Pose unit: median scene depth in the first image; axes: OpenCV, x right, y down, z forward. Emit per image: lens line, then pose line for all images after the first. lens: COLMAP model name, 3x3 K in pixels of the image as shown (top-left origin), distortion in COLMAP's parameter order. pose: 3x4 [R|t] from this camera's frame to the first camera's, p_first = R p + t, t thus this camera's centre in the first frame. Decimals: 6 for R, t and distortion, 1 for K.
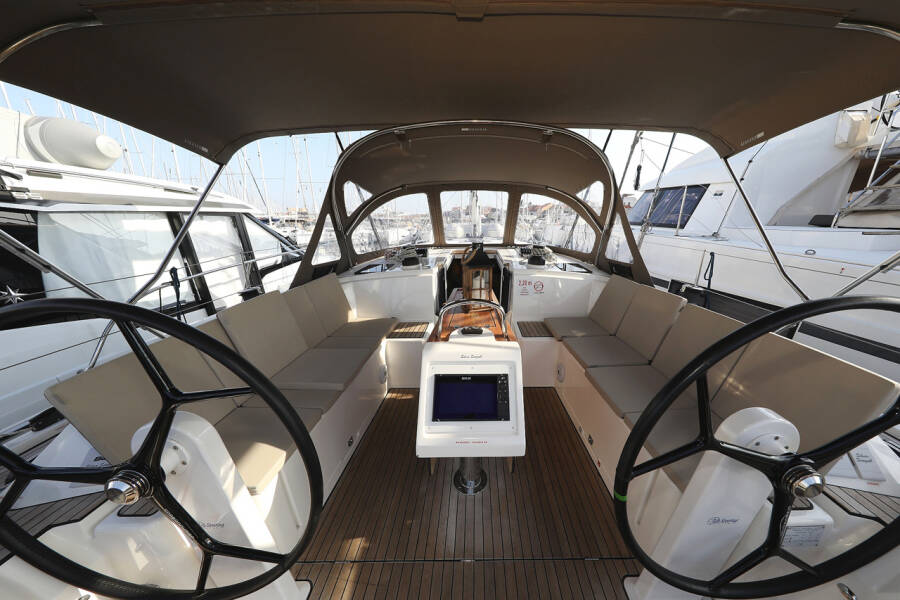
lens RADIAL K [[284.3, 0, 465.0], [0, 284.3, 359.8], [0, 0, 1]] dist [-0.000404, -0.000039]
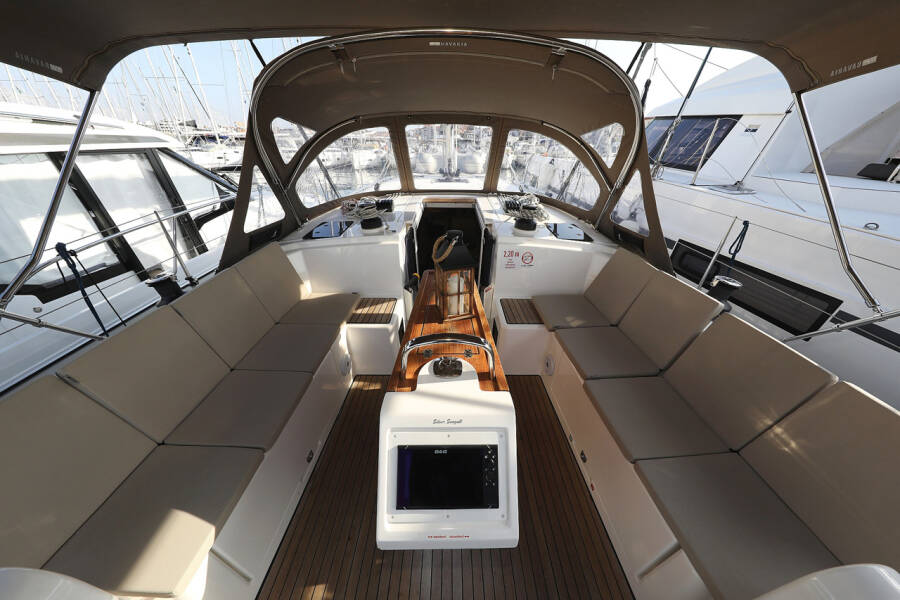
lens RADIAL K [[286.9, 0, 447.7], [0, 286.9, 350.3], [0, 0, 1]] dist [0.000578, -0.000108]
pose [[0.999649, -0.012516, 0.023330, 0.003504], [0.008285, 0.984823, 0.173364, -0.141093], [-0.025145, -0.173110, 0.984581, 0.136497]]
